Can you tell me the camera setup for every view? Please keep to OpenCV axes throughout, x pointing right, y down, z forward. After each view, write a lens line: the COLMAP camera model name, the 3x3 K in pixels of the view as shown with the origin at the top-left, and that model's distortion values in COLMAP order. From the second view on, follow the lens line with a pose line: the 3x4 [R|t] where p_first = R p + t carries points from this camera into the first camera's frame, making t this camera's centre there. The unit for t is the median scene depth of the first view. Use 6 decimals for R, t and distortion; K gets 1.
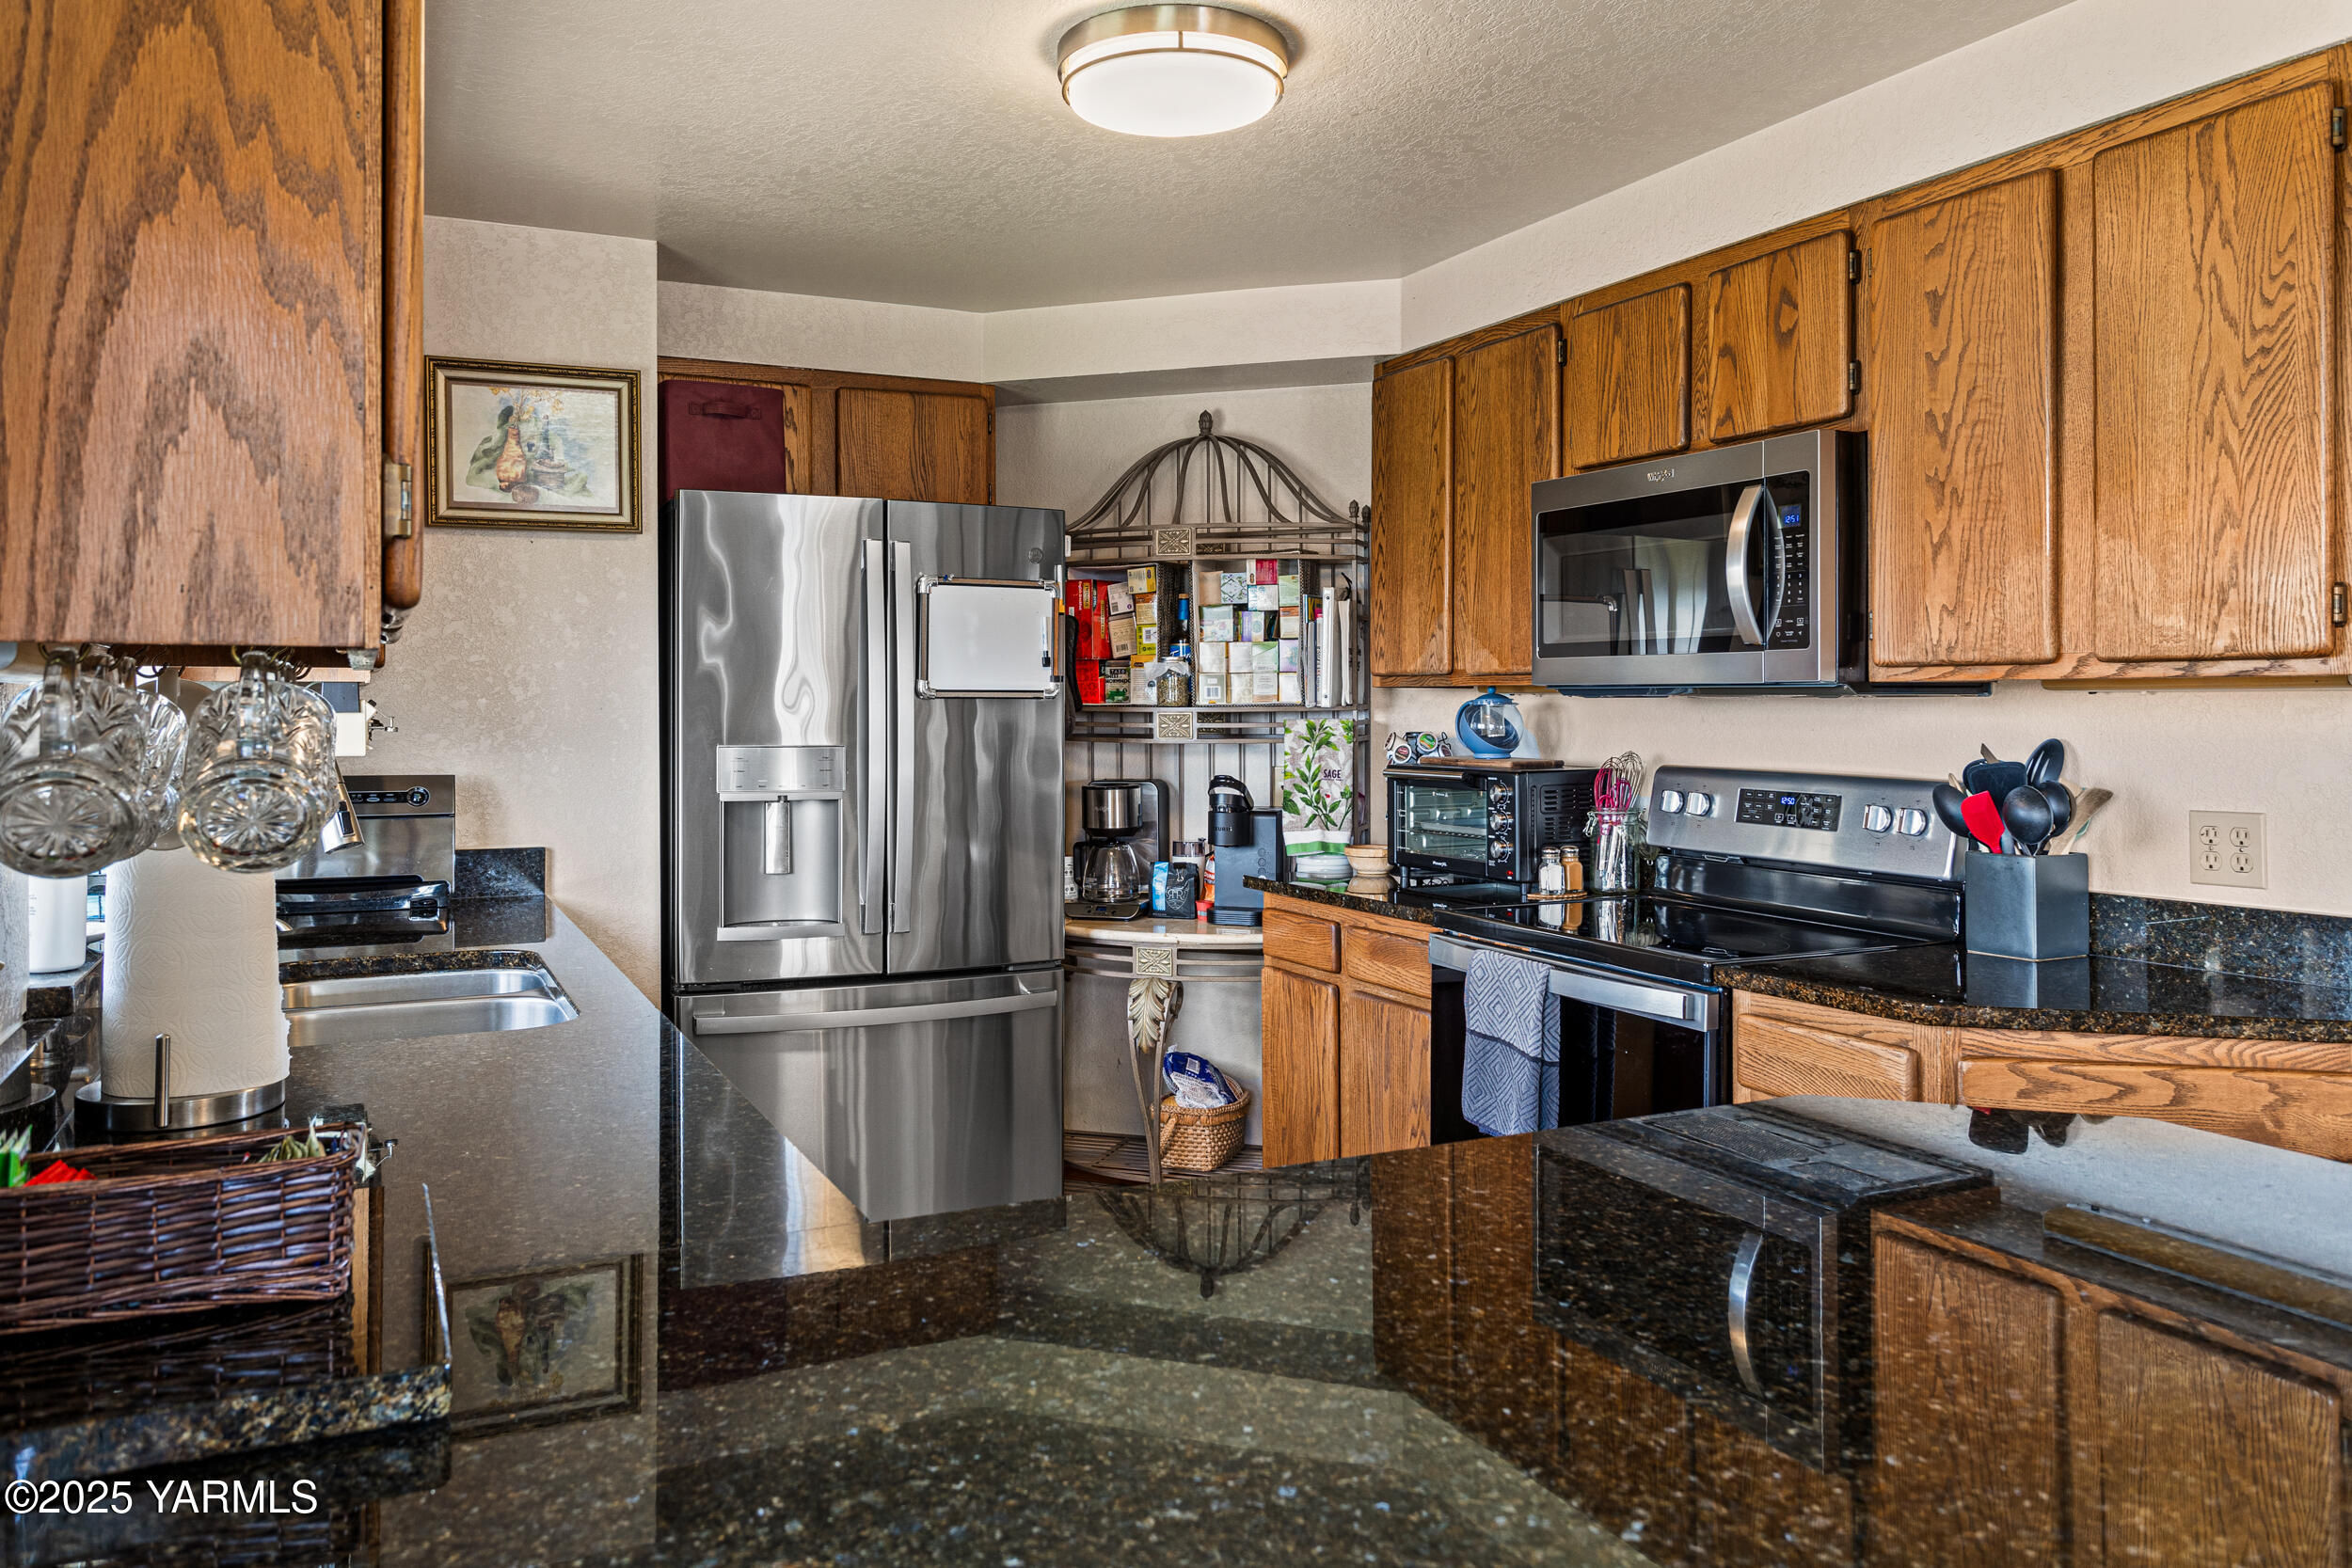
lens RADIAL K [[1692.5, 0, 1150.1], [0, 1692.5, 682.1], [0, 0, 1]] dist [-0.007199, -0.001391]
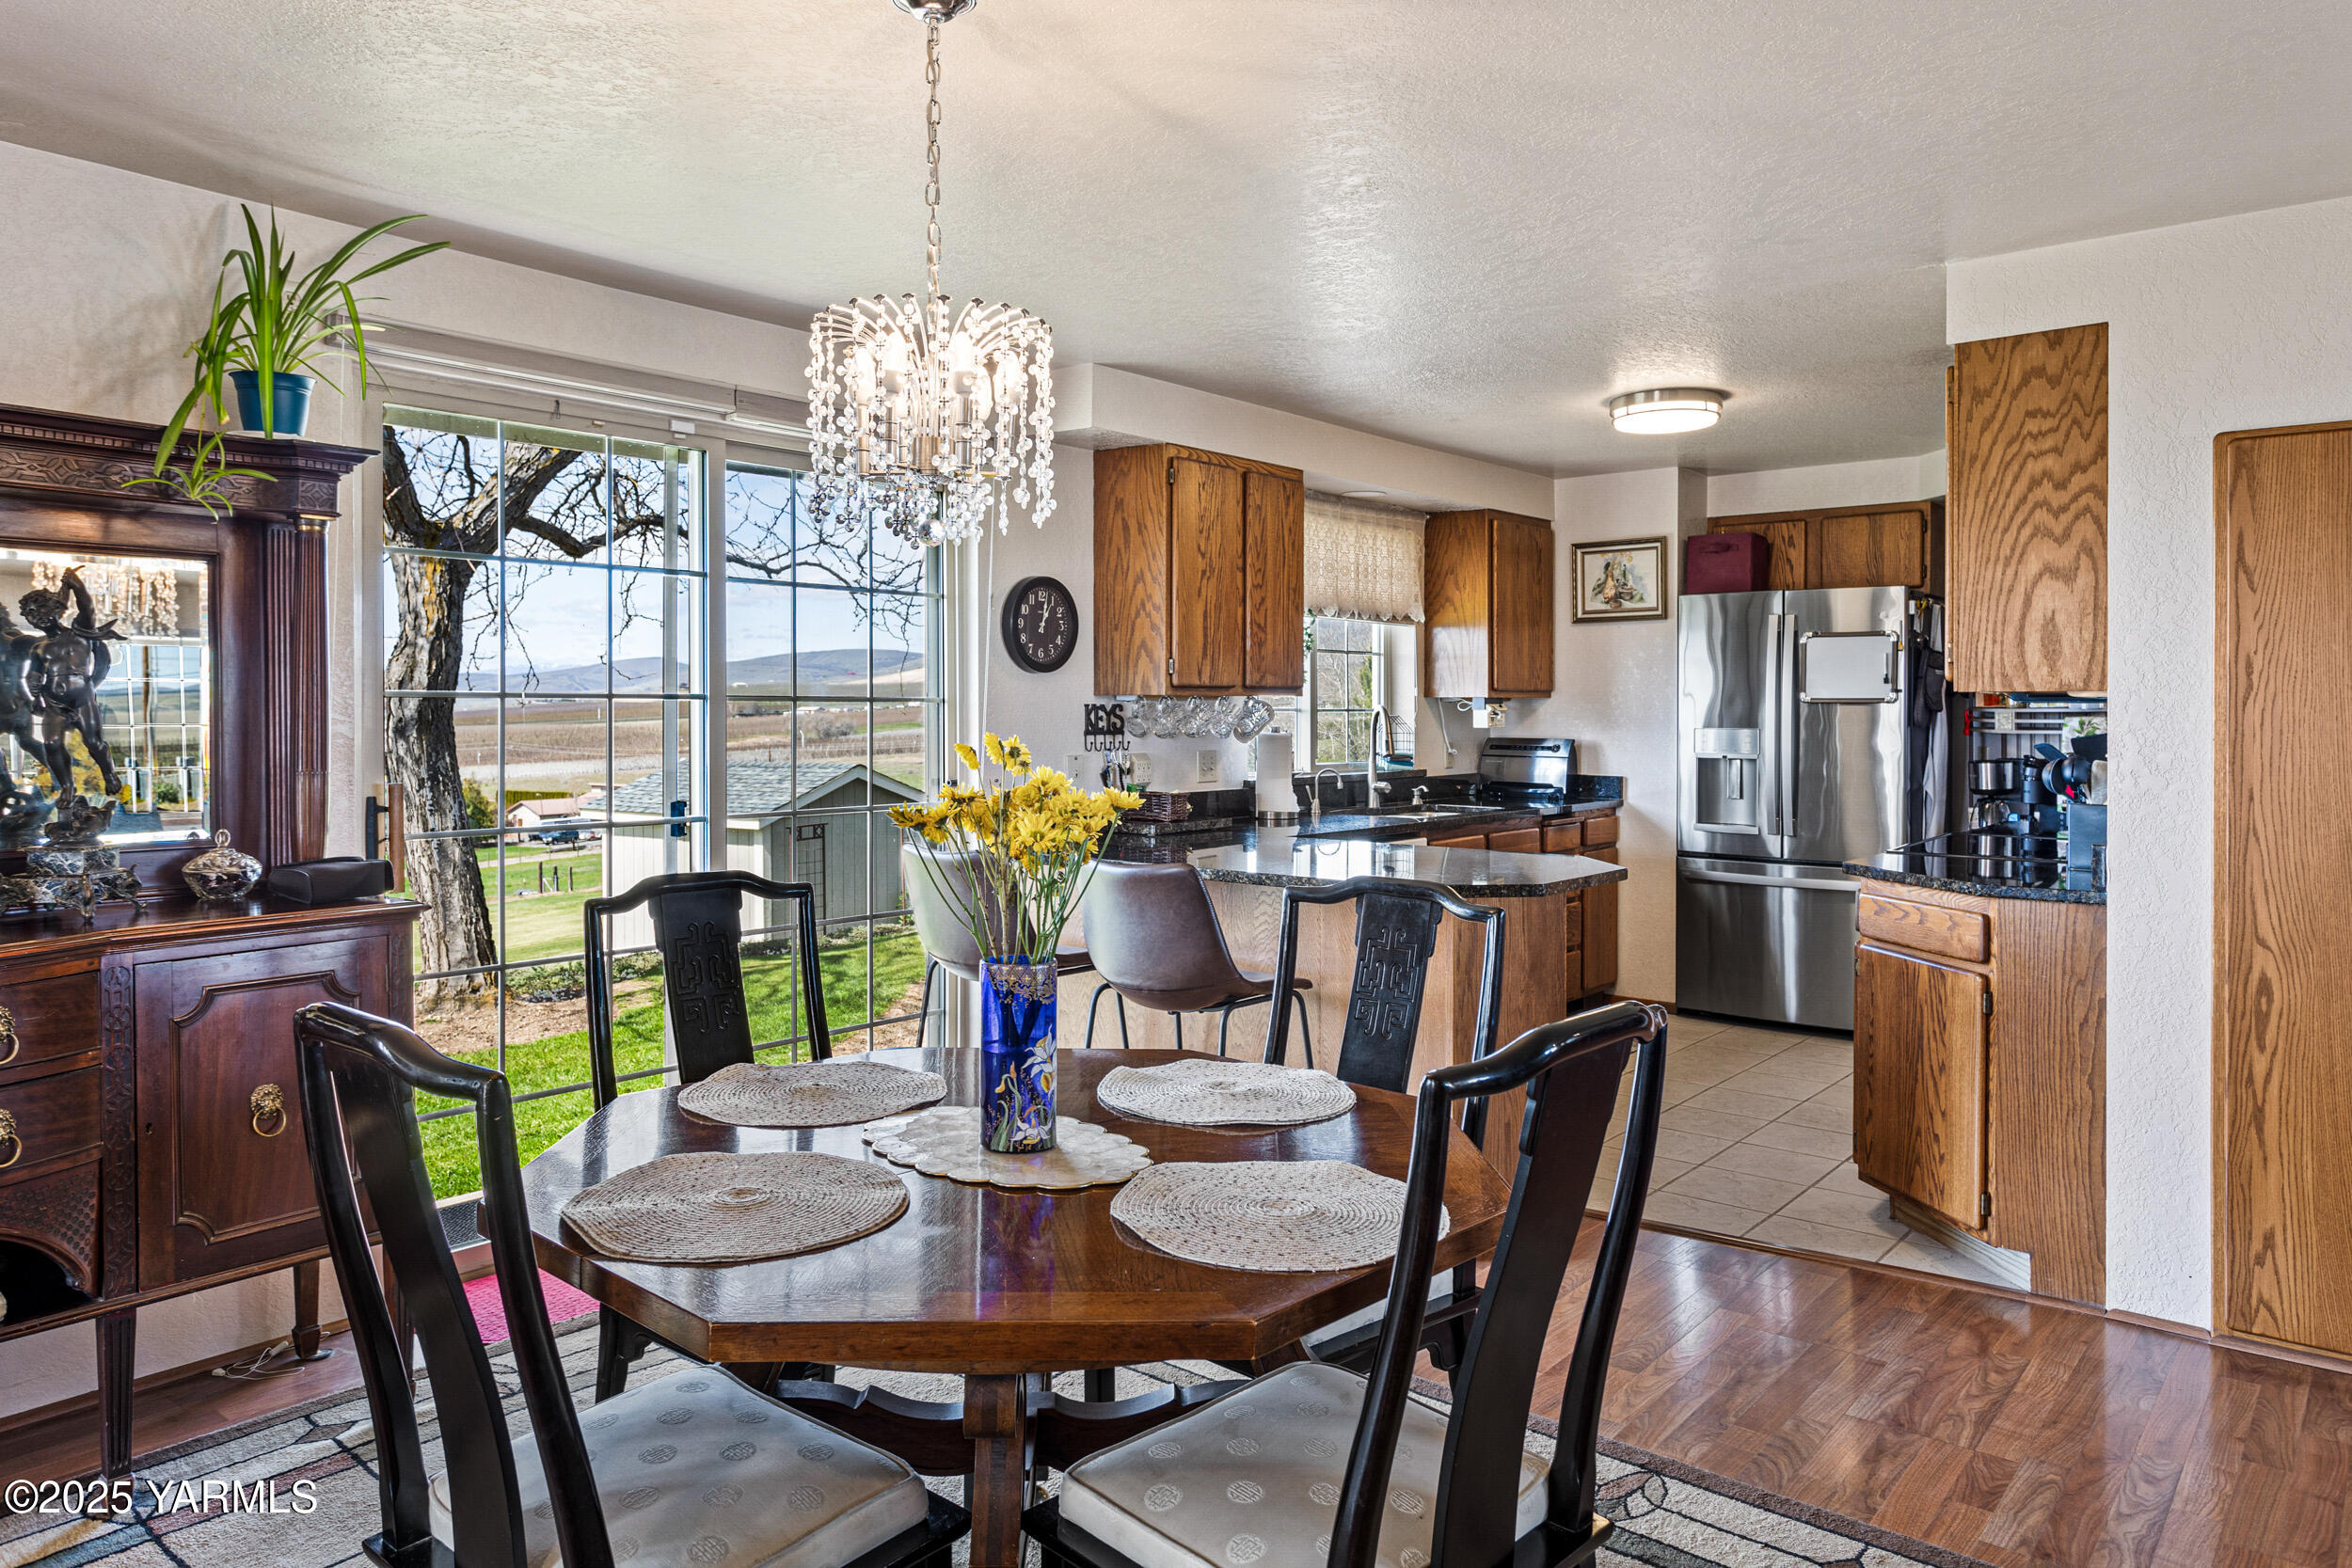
lens RADIAL K [[1567.1, 0, 1150.3], [0, 1567.1, 726.4], [0, 0, 1]] dist [-0.003066, -0.001130]
pose [[0.428413, 0.010874, -0.903518, 1.072225], [0.009450, 0.999819, 0.016514, 0.000196], [0.903534, -0.015613, 0.428233, -0.311685]]
